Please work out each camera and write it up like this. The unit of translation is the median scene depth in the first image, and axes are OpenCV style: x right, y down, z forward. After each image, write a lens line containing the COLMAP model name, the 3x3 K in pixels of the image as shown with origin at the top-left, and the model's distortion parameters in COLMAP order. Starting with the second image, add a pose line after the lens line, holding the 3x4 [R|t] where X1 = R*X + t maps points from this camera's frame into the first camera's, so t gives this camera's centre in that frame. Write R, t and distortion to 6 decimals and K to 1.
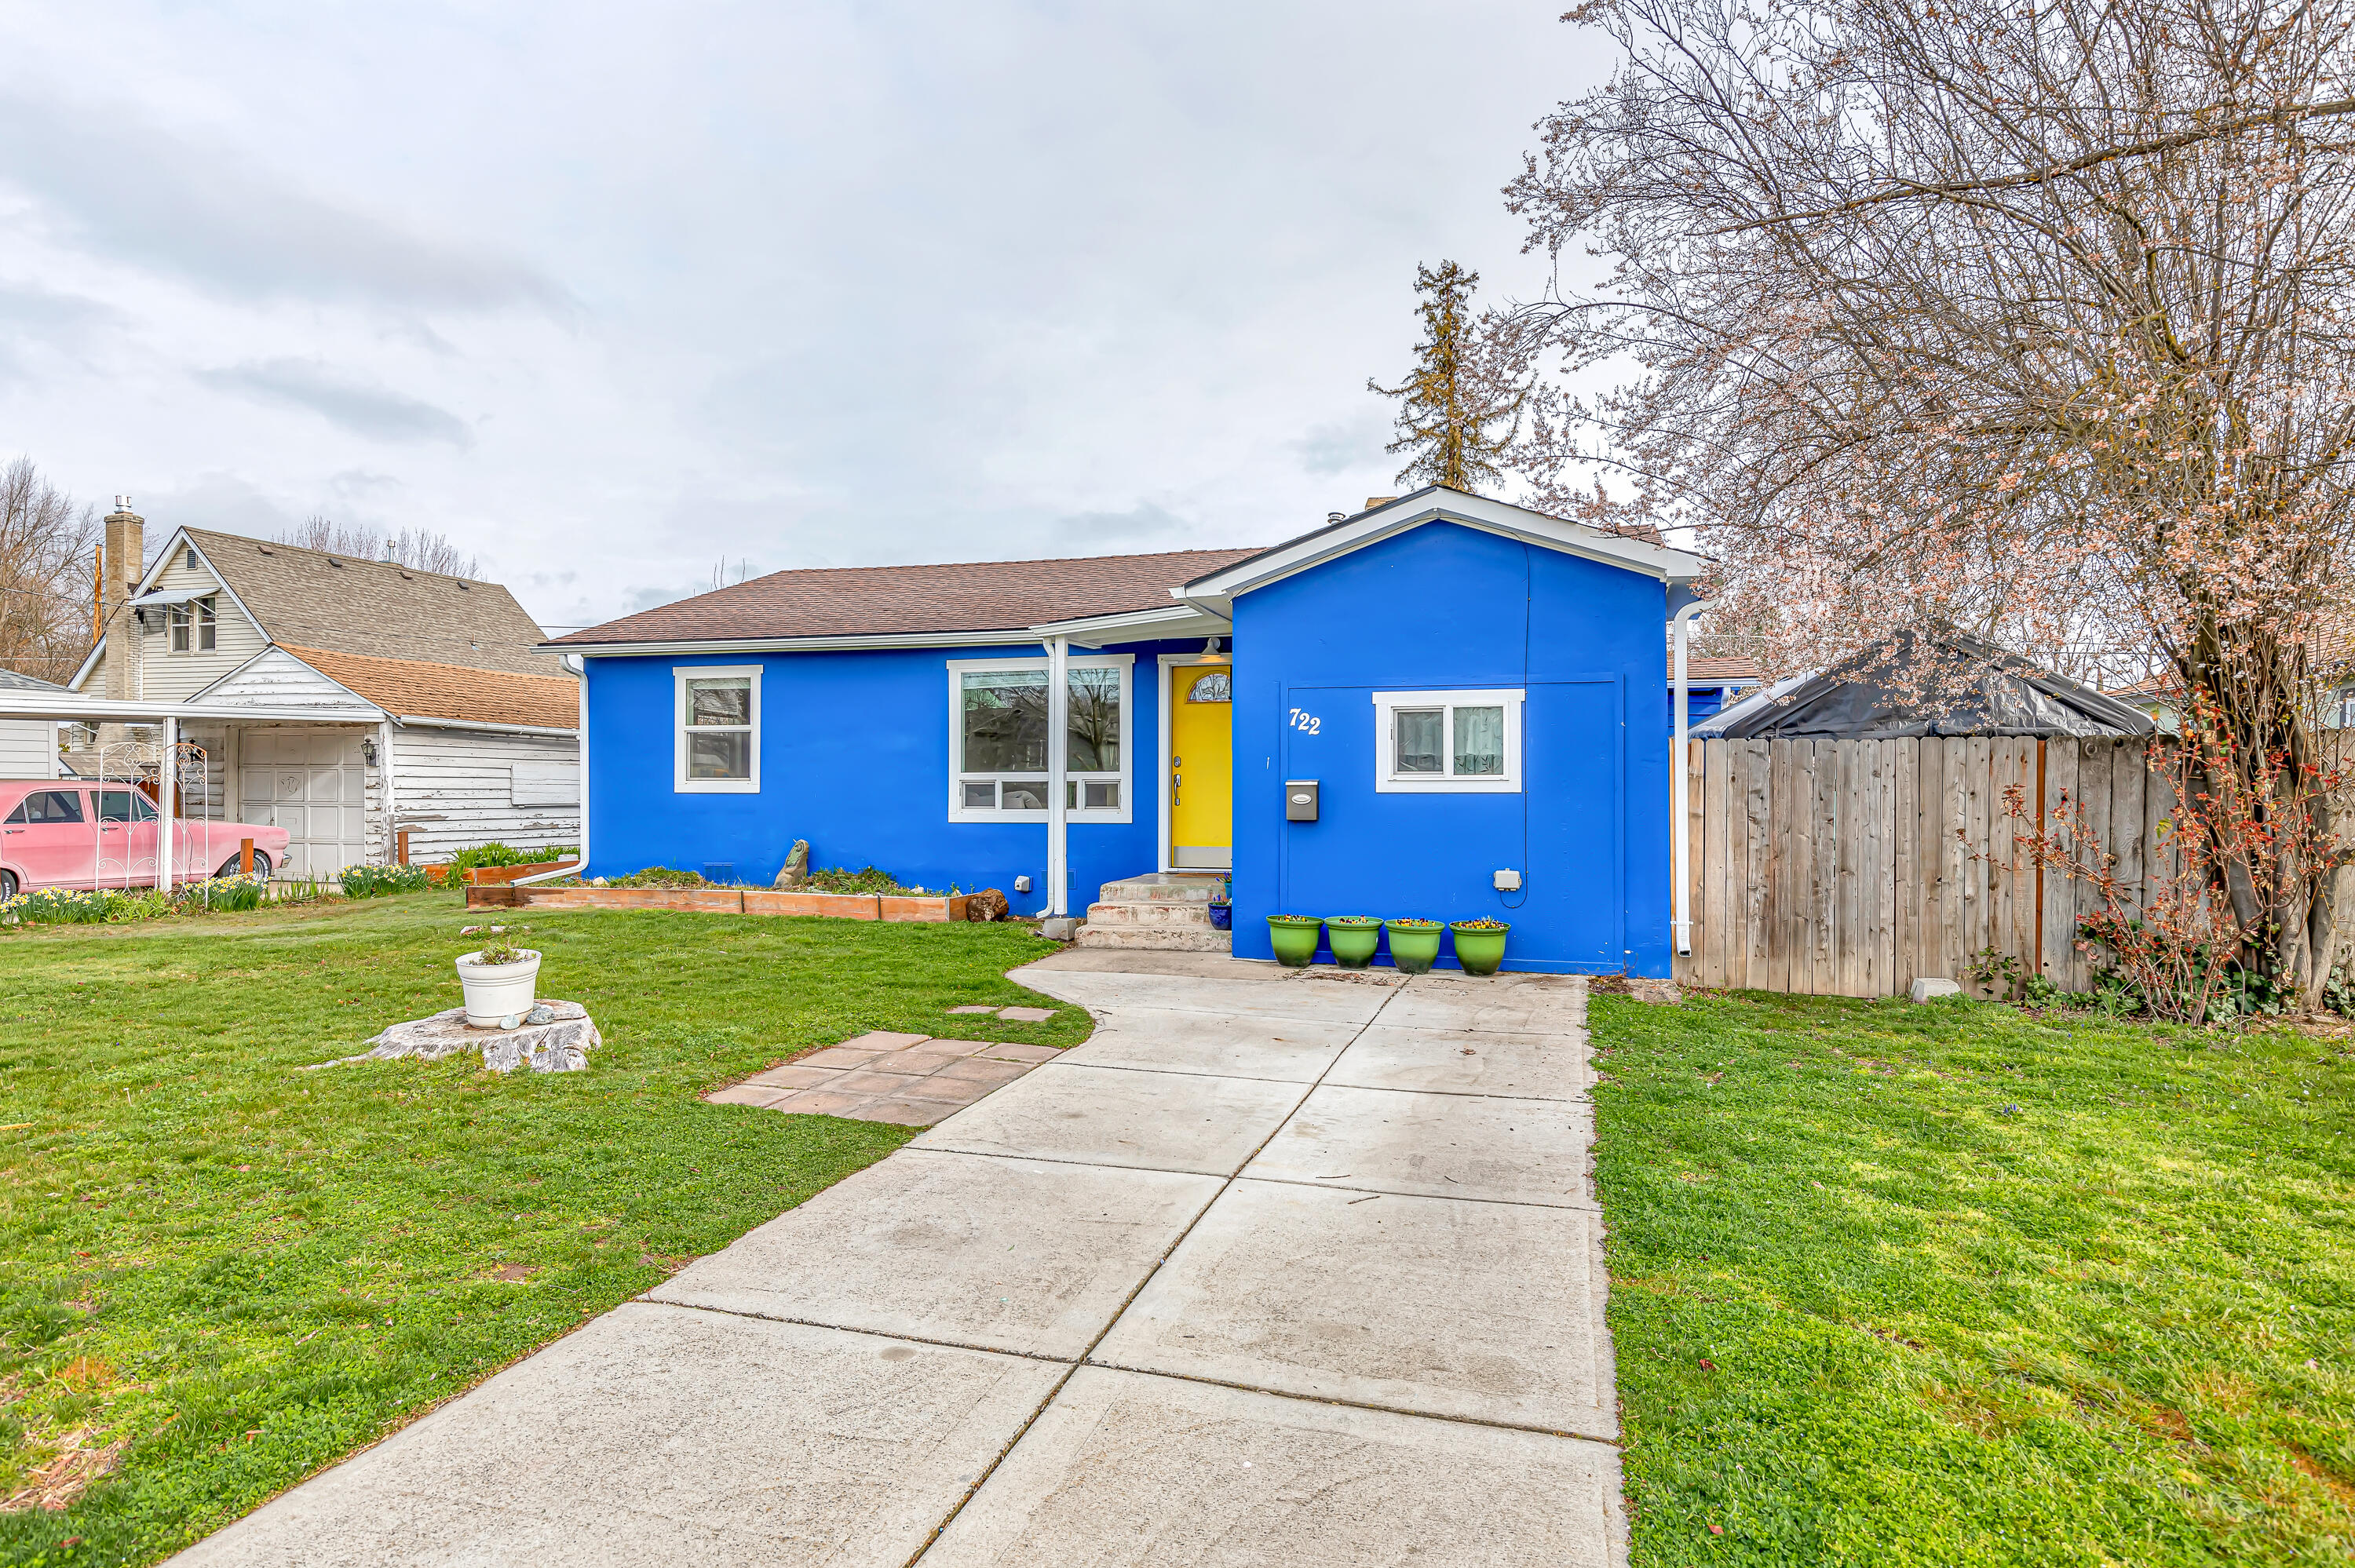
lens RADIAL K [[1363.2, 0, 1138.3], [0, 1363.2, 776.8], [0, 0, 1]] dist [0.005232, -0.001038]
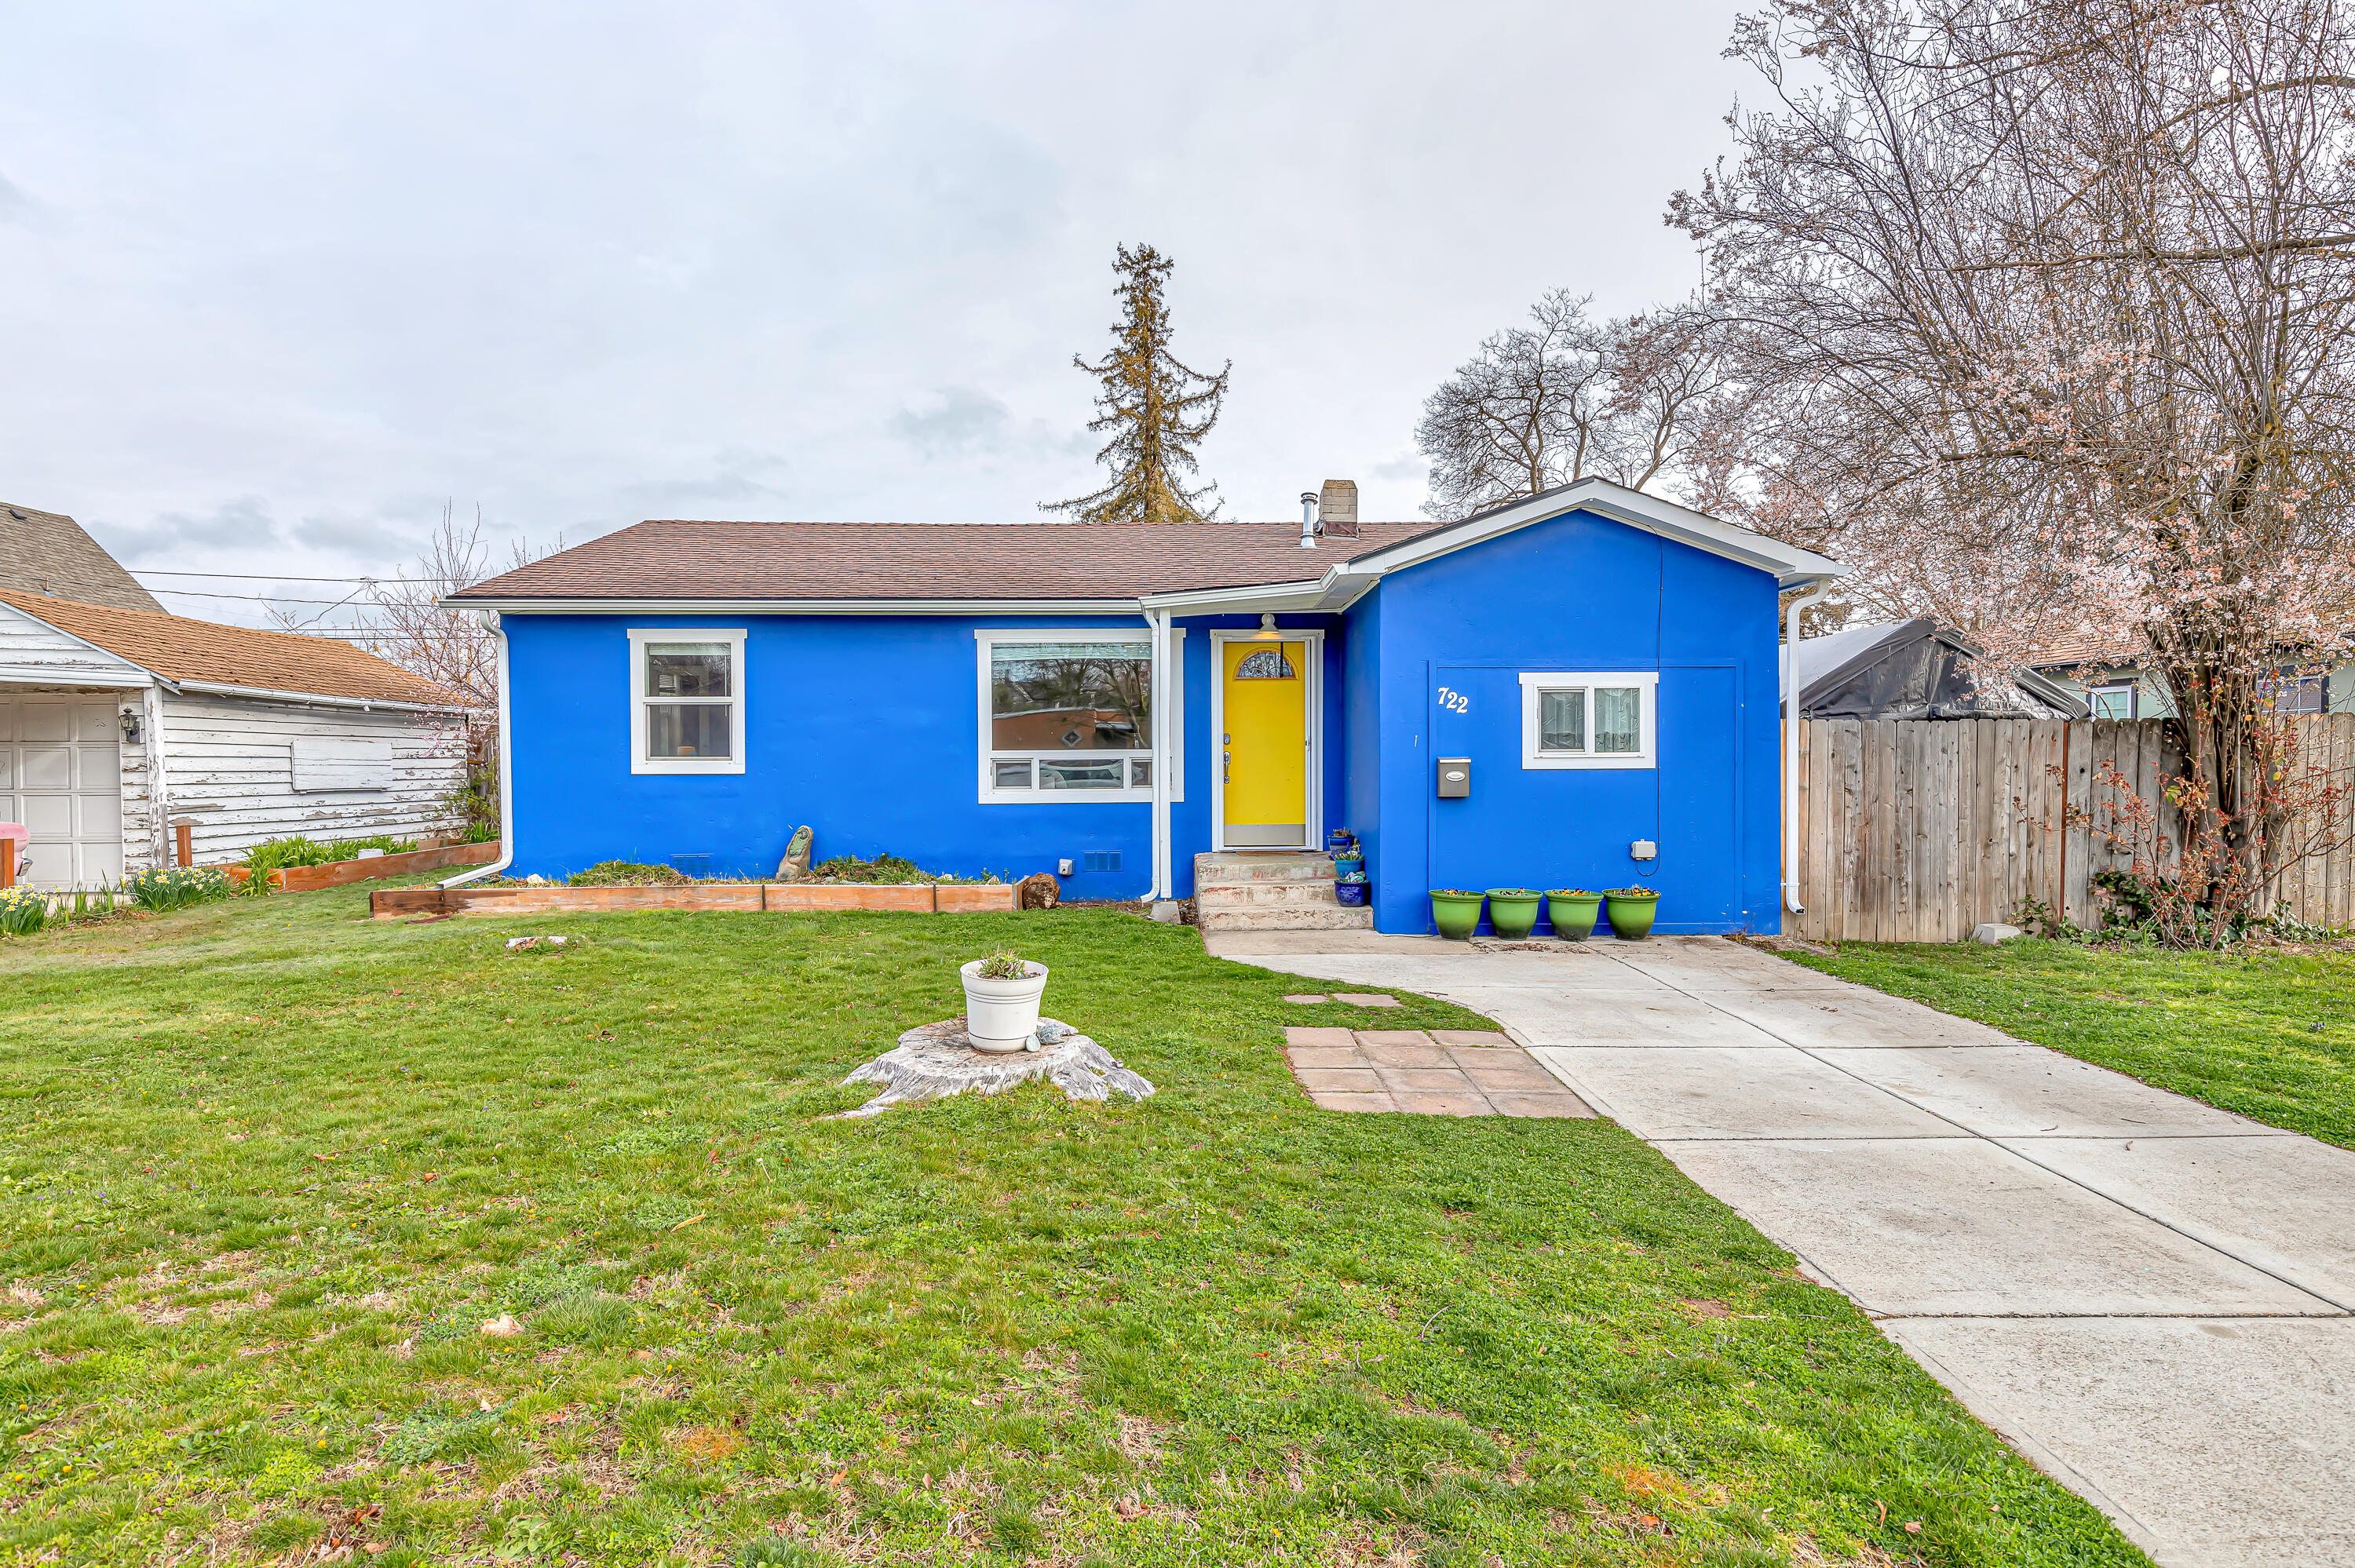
lens RADIAL K [[1363.2, 0, 1185.0], [0, 1363.2, 784.7], [0, 0, 1]] dist [0.005232, -0.001038]
pose [[0.946880, -0.010399, 0.321419, -0.359118], [0.002585, 0.999691, 0.024725, -0.002838], [-0.321577, -0.022581, 0.946614, 0.086558]]
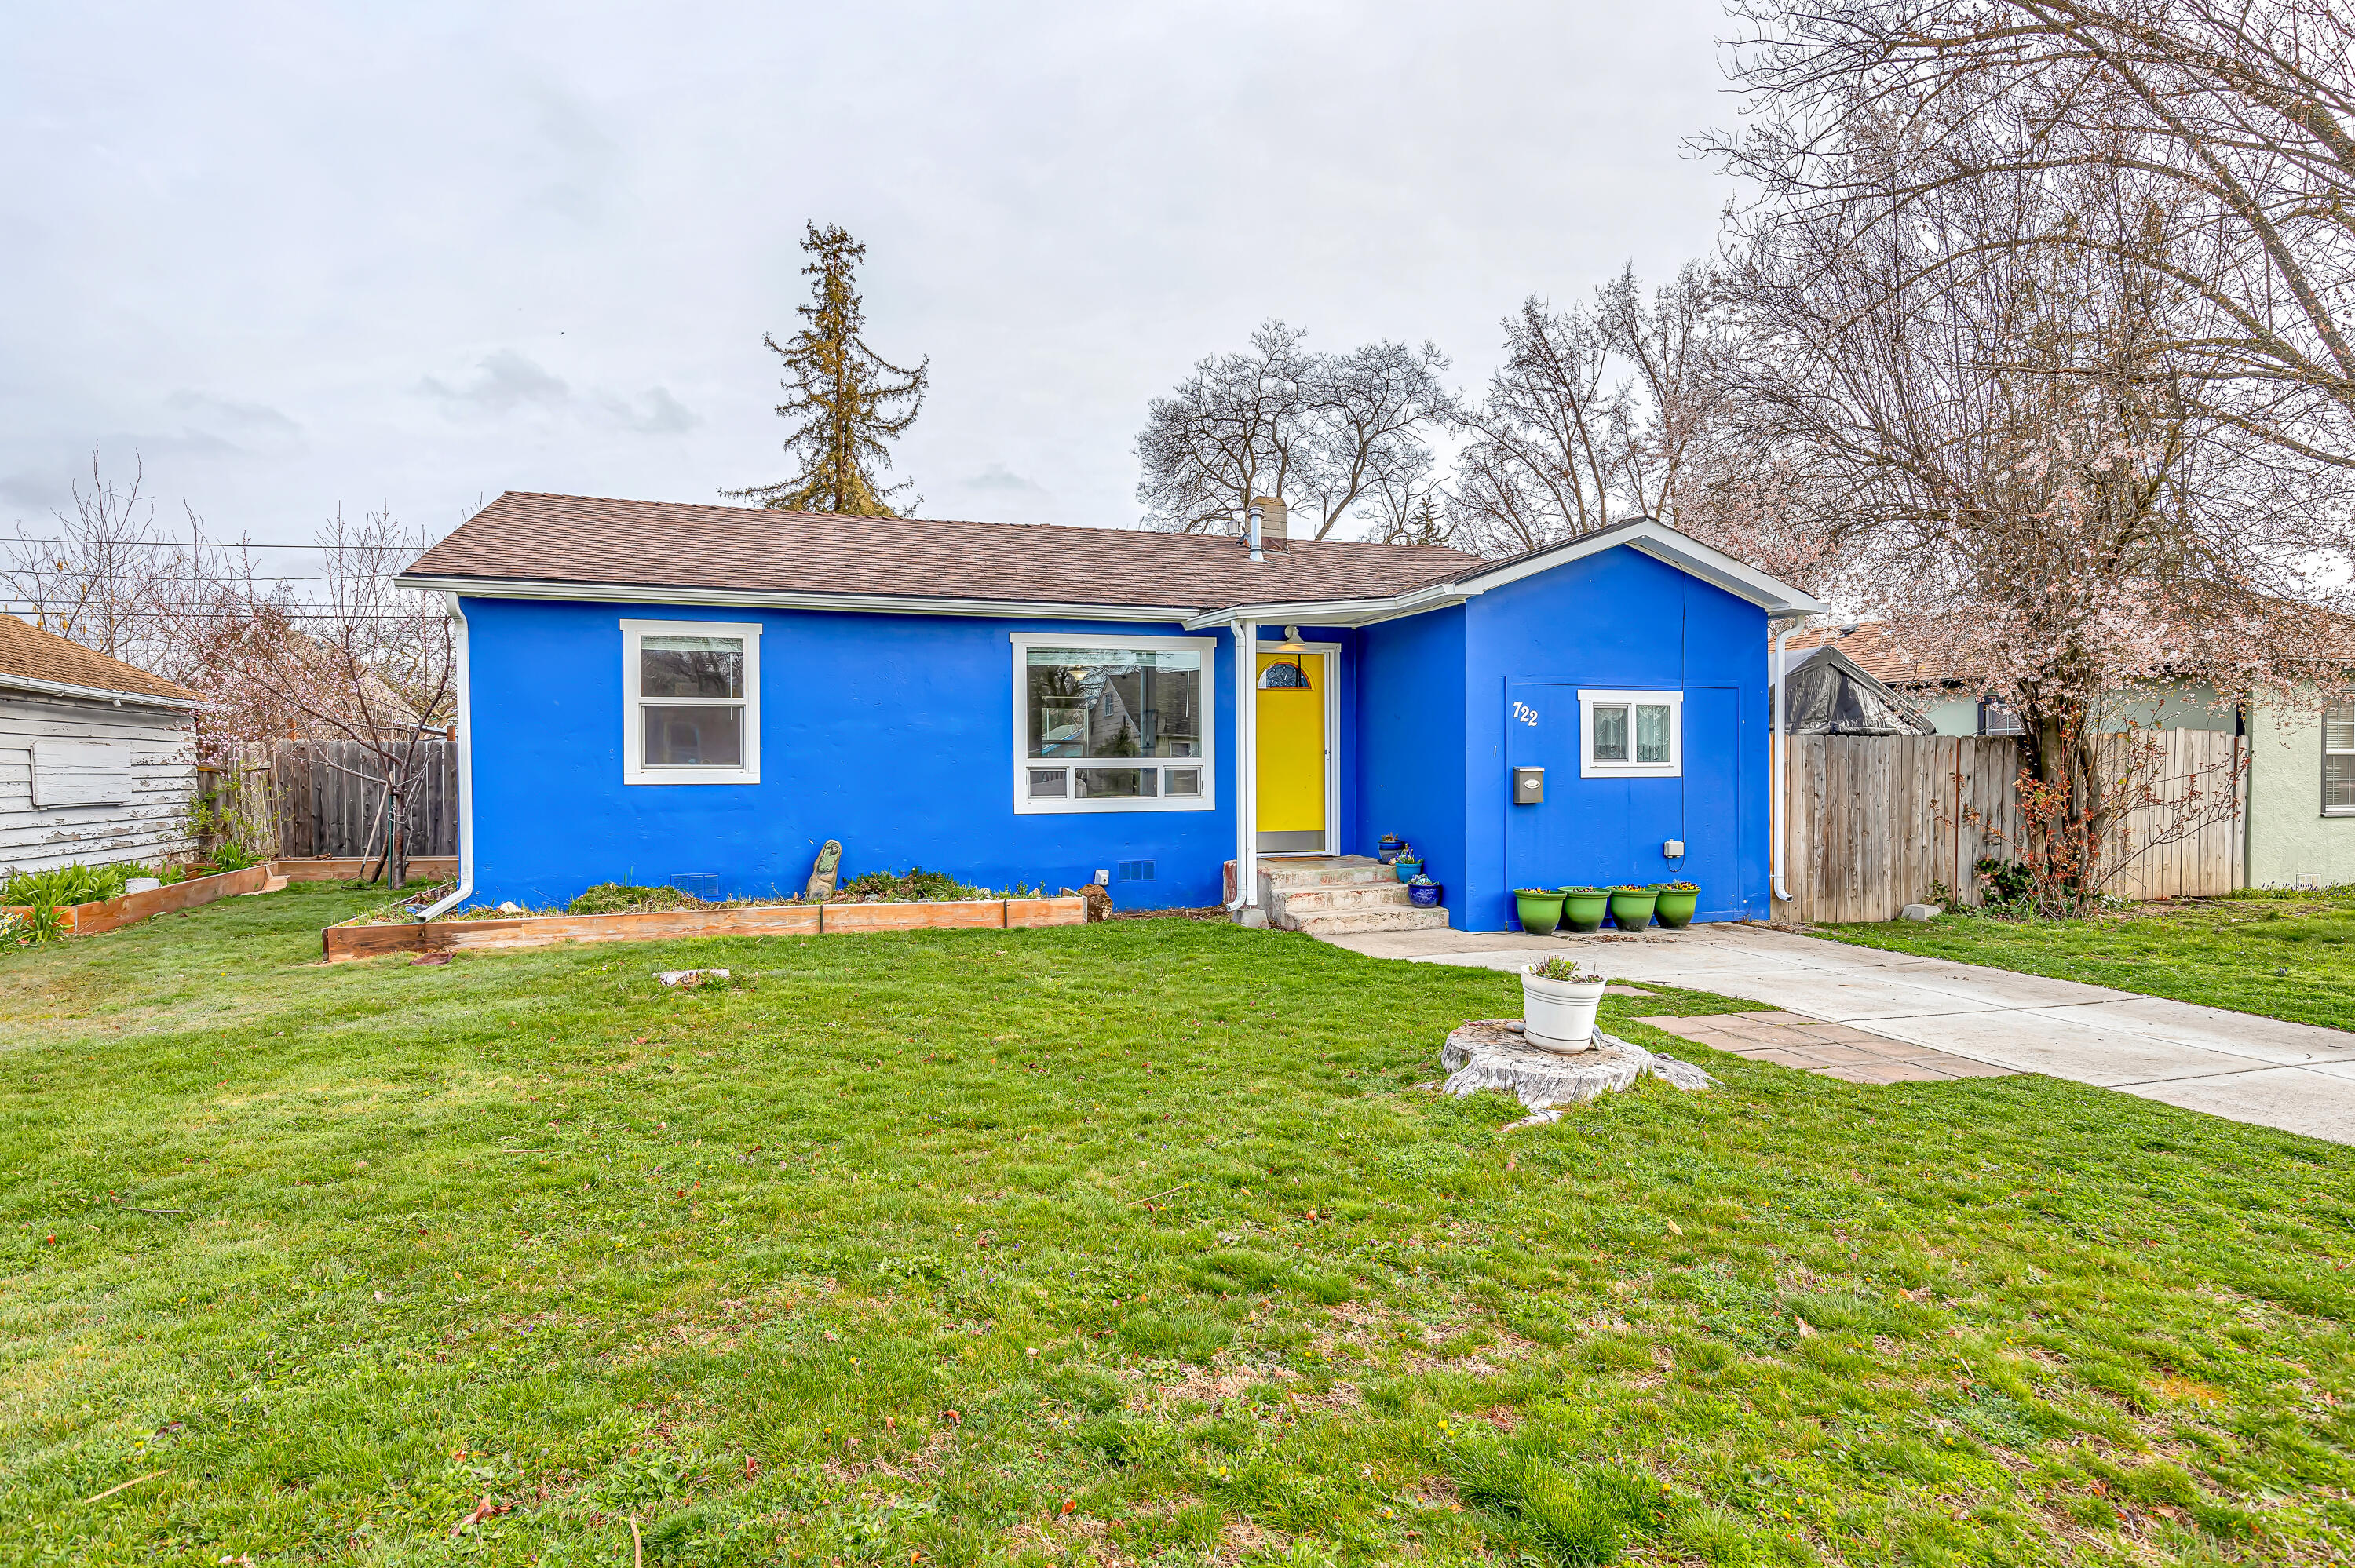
lens RADIAL K [[1363.2, 0, 1237.6], [0, 1363.2, 777.5], [0, 0, 1]] dist [0.005232, -0.001038]
pose [[0.793051, -0.009422, 0.609082, -0.668543], [-0.000632, 0.999867, 0.016289, -0.006273], [-0.609154, -0.013303, 0.792940, 0.237639]]
